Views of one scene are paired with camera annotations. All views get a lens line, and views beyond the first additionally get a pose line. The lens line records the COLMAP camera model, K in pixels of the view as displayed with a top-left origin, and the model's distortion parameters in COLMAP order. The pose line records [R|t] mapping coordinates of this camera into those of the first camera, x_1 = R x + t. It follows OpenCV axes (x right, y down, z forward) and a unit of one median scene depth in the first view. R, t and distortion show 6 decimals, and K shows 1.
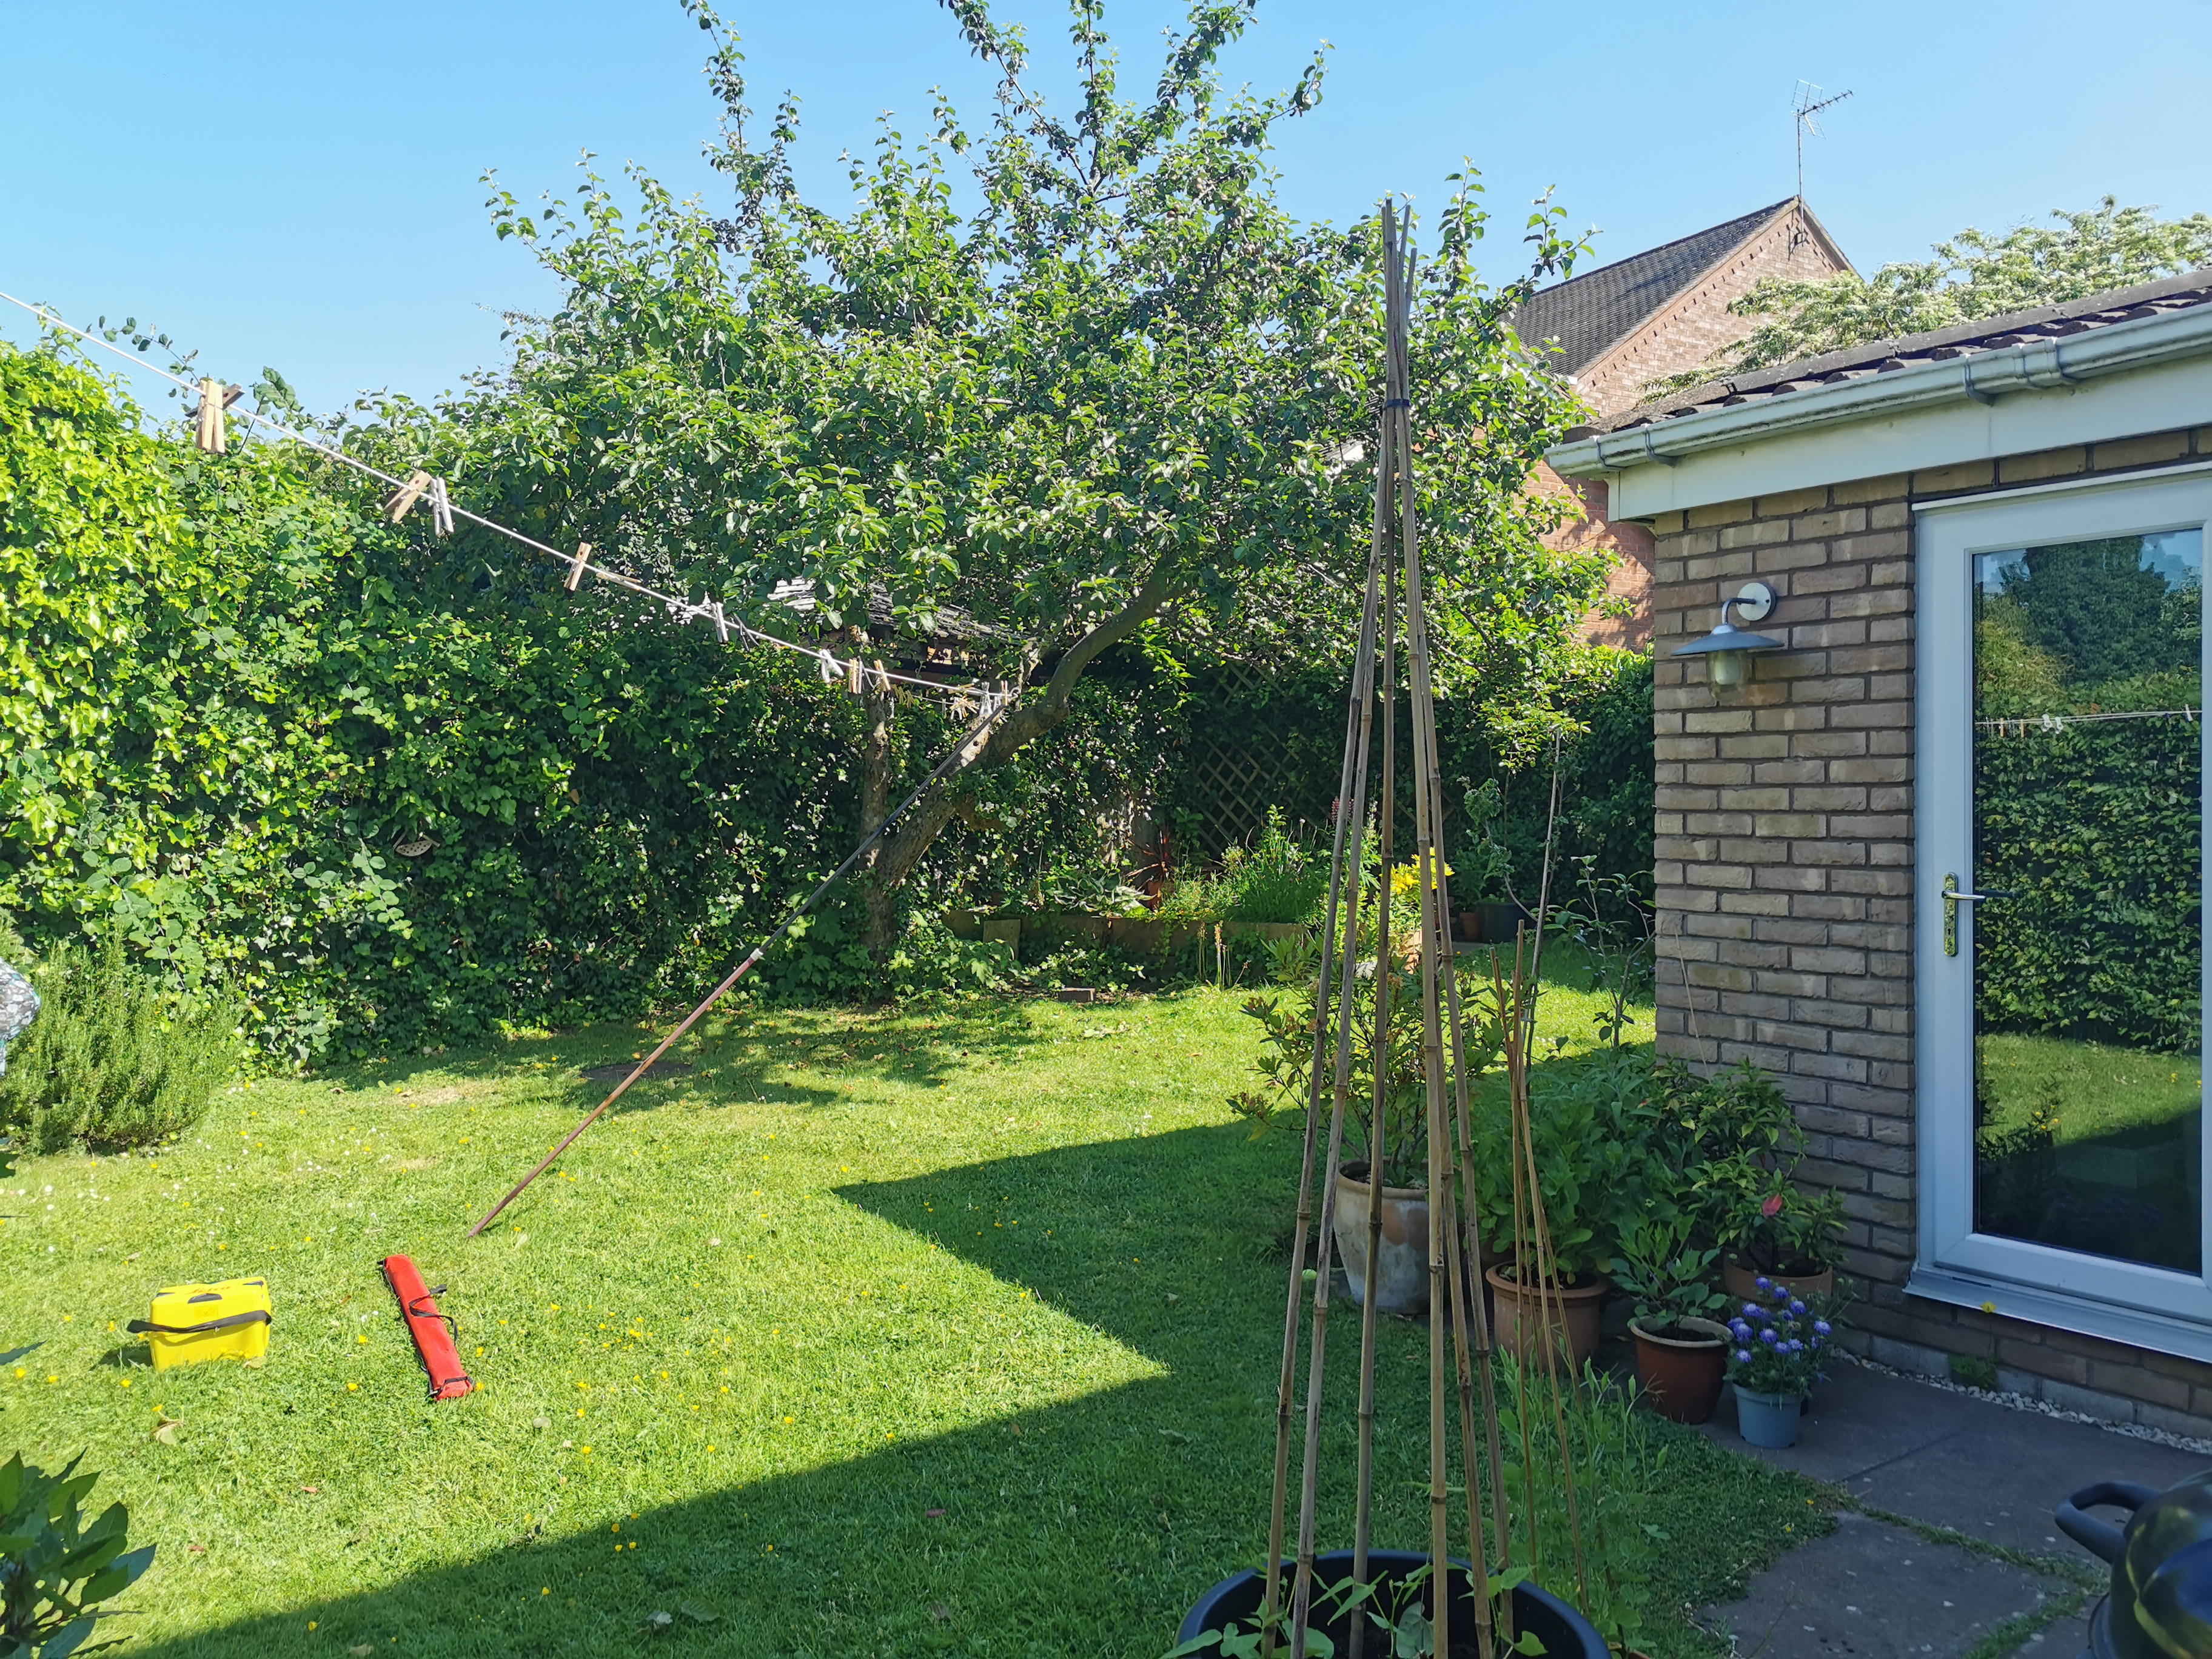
lens RADIAL K [[1682.4, 0, 1111.2], [0, 1682.4, 823.7], [0, 0, 1]] dist [0.044265, -0.082222]
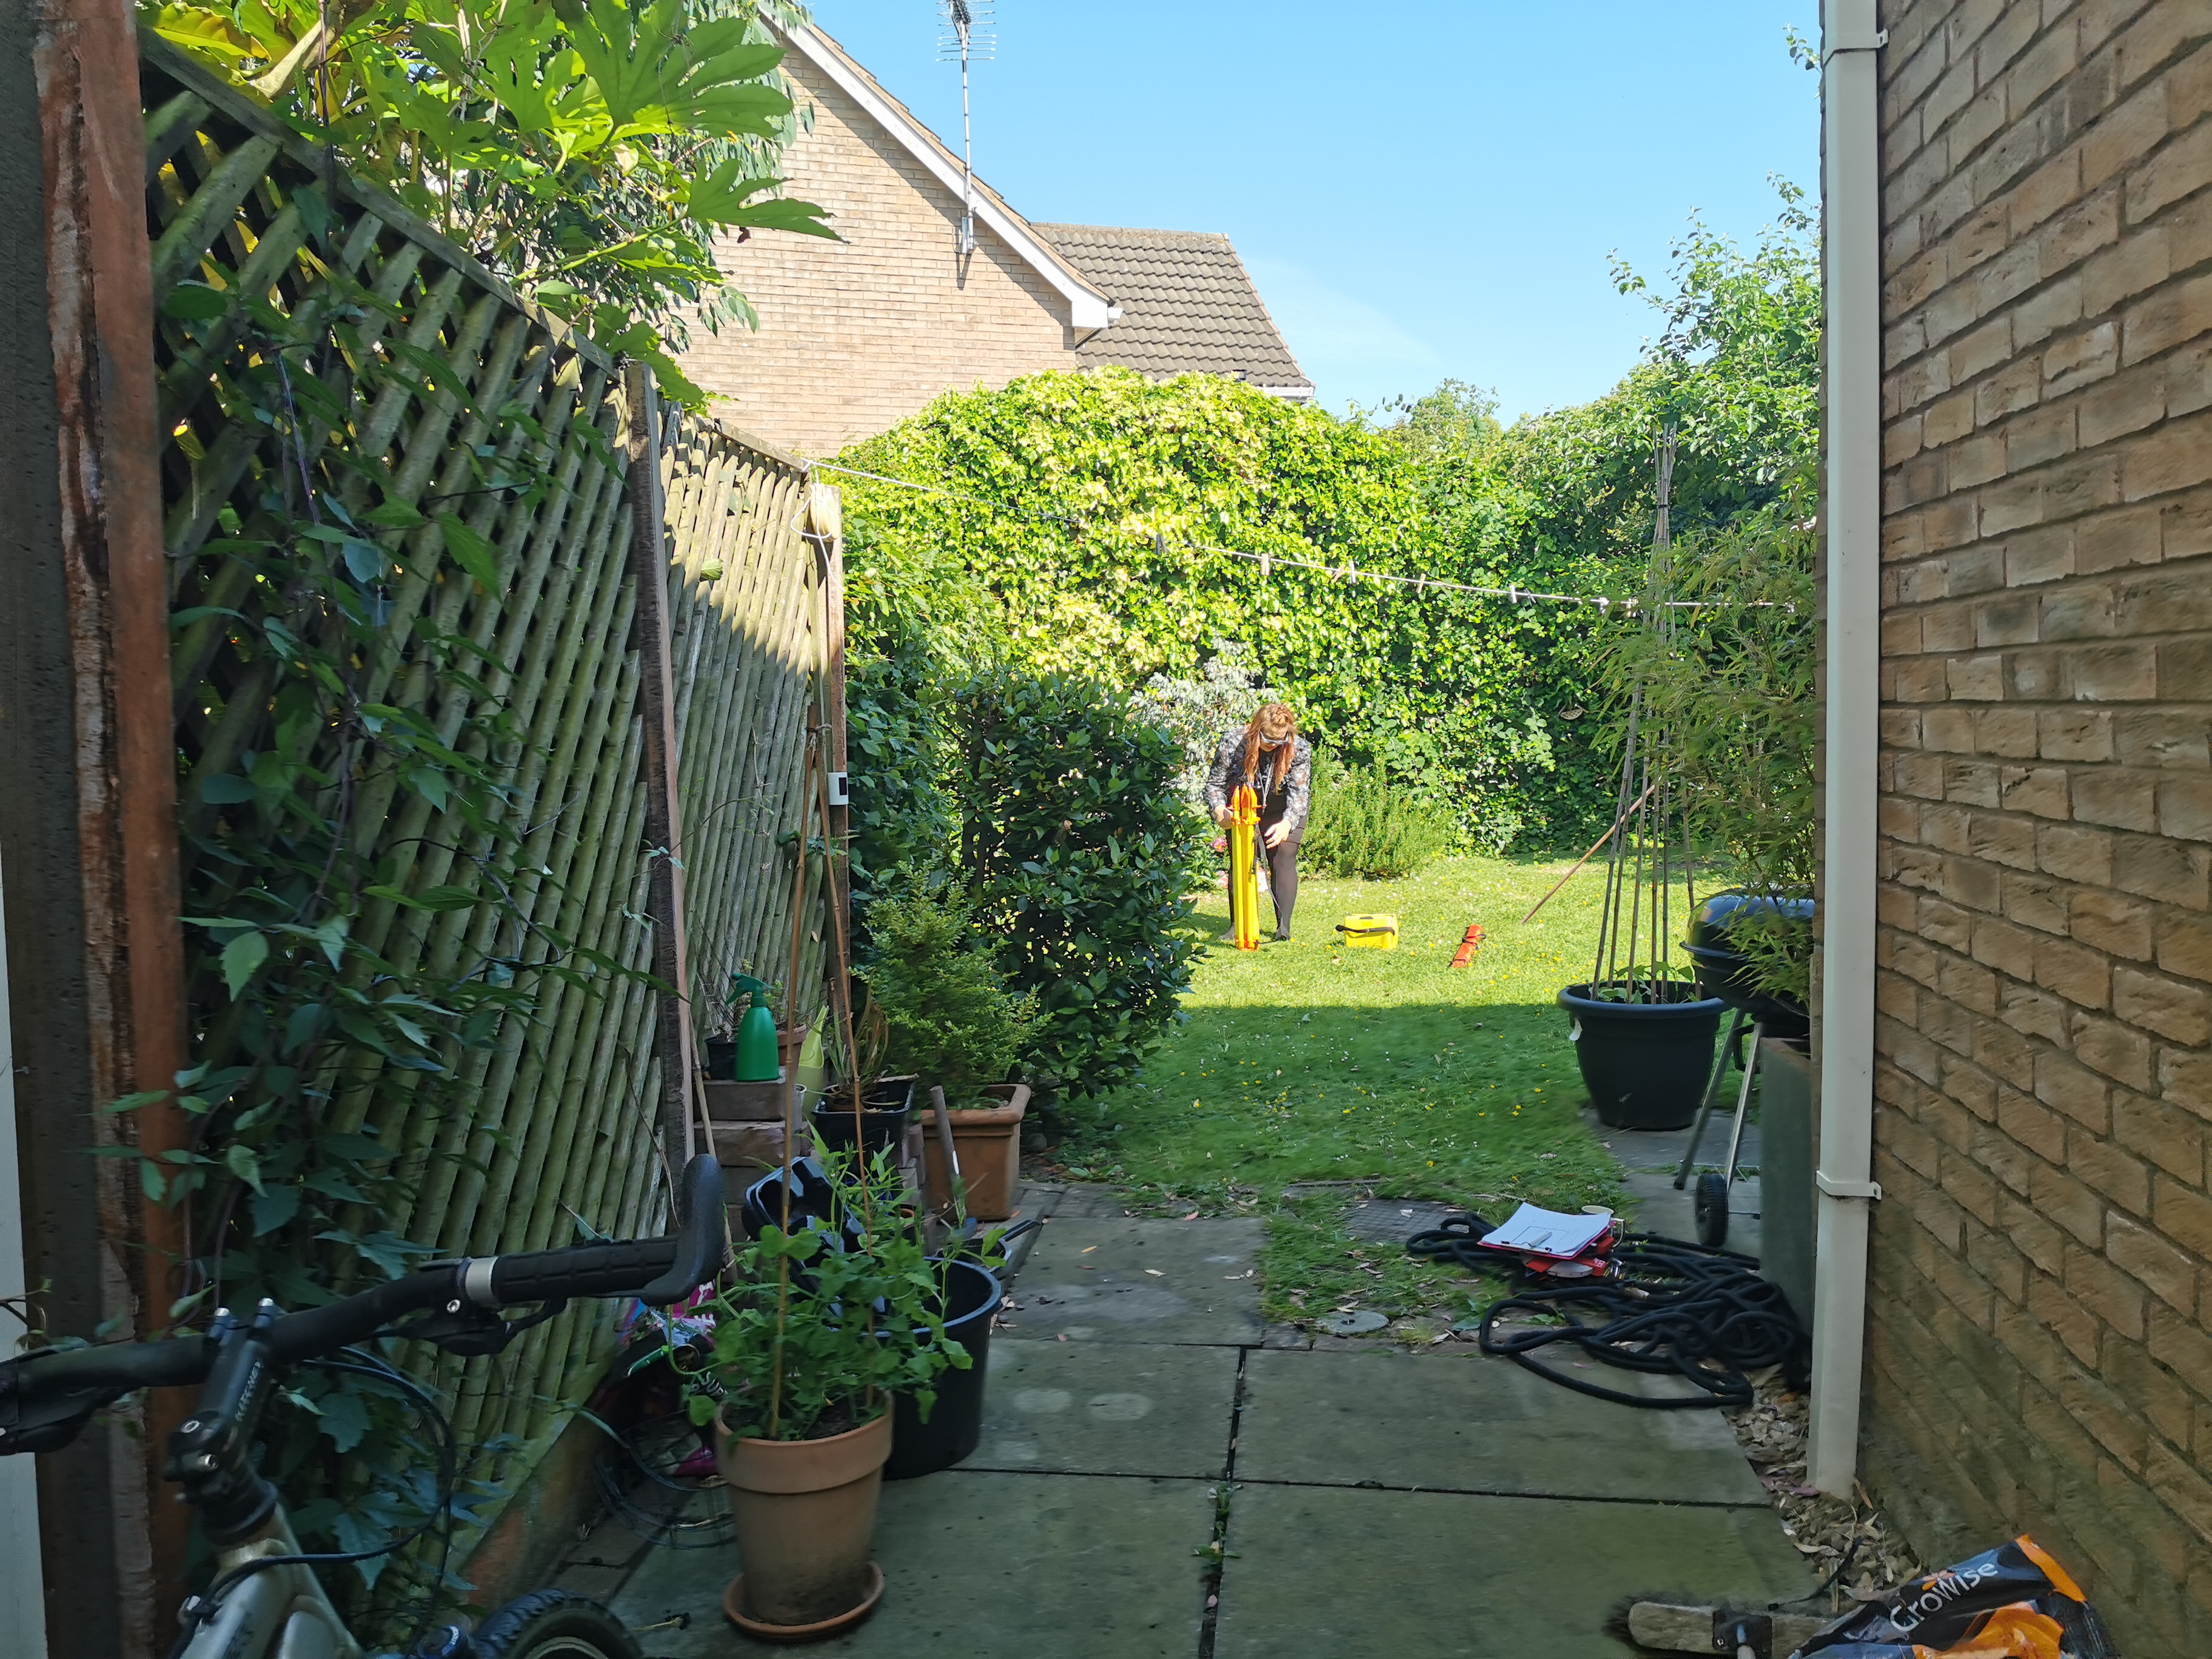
lens RADIAL K [[1682.4, 0, 1111.2], [0, 1682.4, 823.7], [0, 0, 1]] dist [0.044265, -0.082222]
pose [[0.711998, 0.037746, -0.701166, 0.391863], [0.010781, 0.997849, 0.064665, 0.011694], [0.702098, -0.053601, 0.710060, -0.395781]]
